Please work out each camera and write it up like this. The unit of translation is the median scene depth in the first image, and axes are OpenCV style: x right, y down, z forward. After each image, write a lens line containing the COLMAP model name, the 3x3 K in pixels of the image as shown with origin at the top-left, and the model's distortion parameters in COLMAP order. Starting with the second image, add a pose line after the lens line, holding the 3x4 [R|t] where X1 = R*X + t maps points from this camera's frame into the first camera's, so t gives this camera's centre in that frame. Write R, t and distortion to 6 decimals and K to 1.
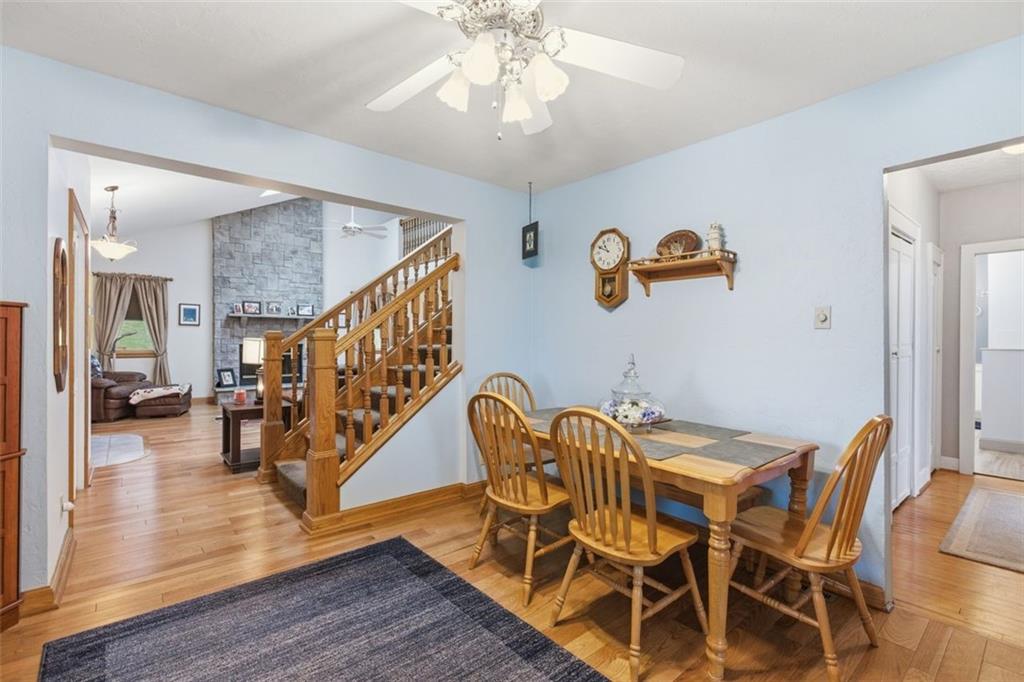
lens RADIAL K [[461.7, 0, 514.5], [0, 461.7, 340.6], [0, 0, 1]] dist [-0.011799, 0.002298]
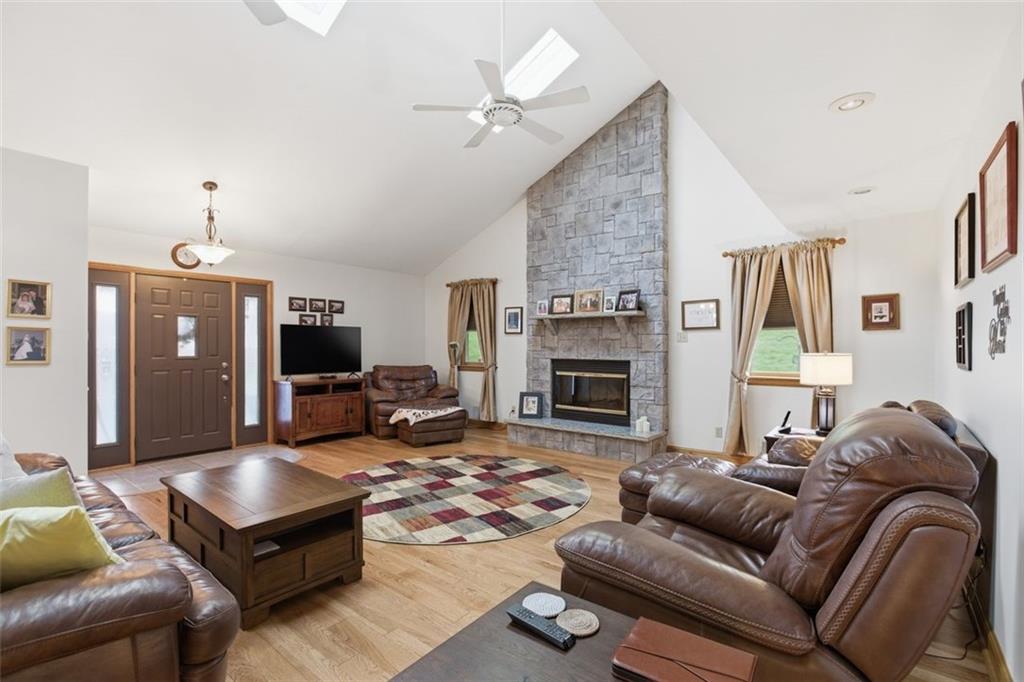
lens RADIAL K [[461.7, 0, 511.5], [0, 461.7, 345.6], [0, 0, 1]] dist [-0.011799, 0.002298]
pose [[0.194407, -0.004275, -0.980912, 0.079275], [-0.004635, 0.999975, -0.005277, -0.007887], [0.980910, 0.005572, 0.194382, 0.801575]]
